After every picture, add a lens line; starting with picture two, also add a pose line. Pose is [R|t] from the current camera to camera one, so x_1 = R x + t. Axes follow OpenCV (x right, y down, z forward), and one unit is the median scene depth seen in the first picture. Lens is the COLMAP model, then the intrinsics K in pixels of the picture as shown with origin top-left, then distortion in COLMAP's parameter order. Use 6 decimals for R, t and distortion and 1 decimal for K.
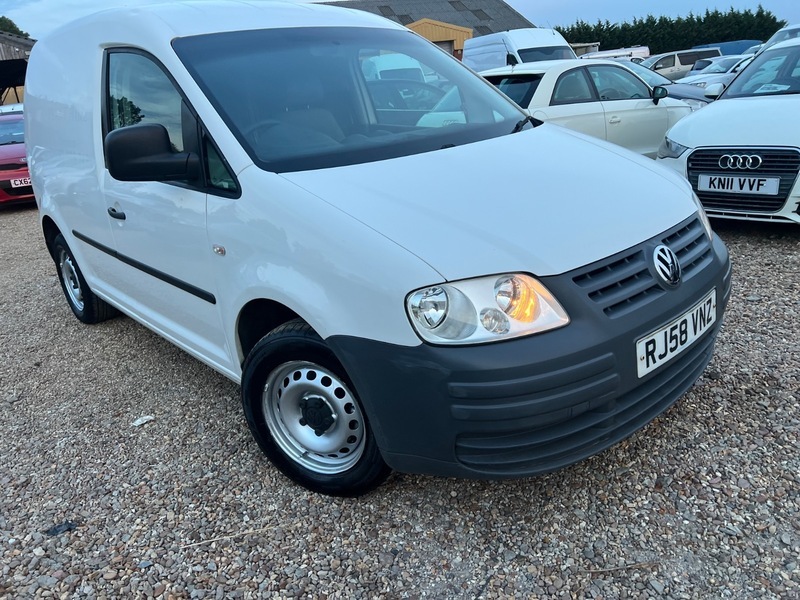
lens RADIAL K [[613.3, 0, 392.5], [0, 613.3, 306.3], [0, 0, 1]] dist [0.055012, -0.060557]
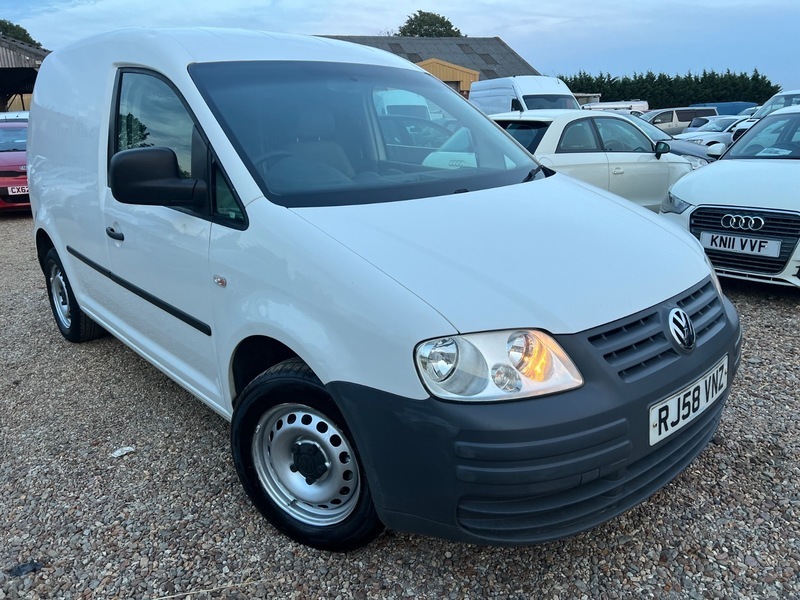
lens RADIAL K [[611.5, 0, 399.5], [0, 611.5, 299.4], [0, 0, 1]] dist [0.058505, -0.067711]
pose [[0.997564, 0.065165, 0.024873, -0.023547], [-0.063602, 0.996220, -0.059172, -0.024058], [-0.028635, 0.057446, 0.997938, 0.036034]]
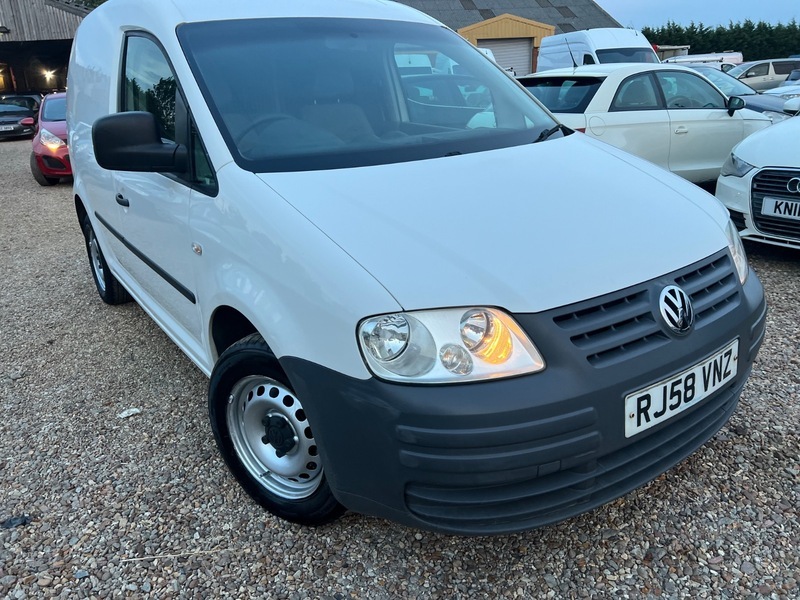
lens RADIAL K [[608.7, 0, 398.7], [0, 608.7, 301.2], [0, 0, 1]] dist [0.056772, -0.065917]
pose [[0.991554, 0.085100, -0.097869, 0.125386], [-0.084496, 0.996370, 0.010305, -0.047448], [0.098390, -0.001948, 0.995146, 0.093560]]
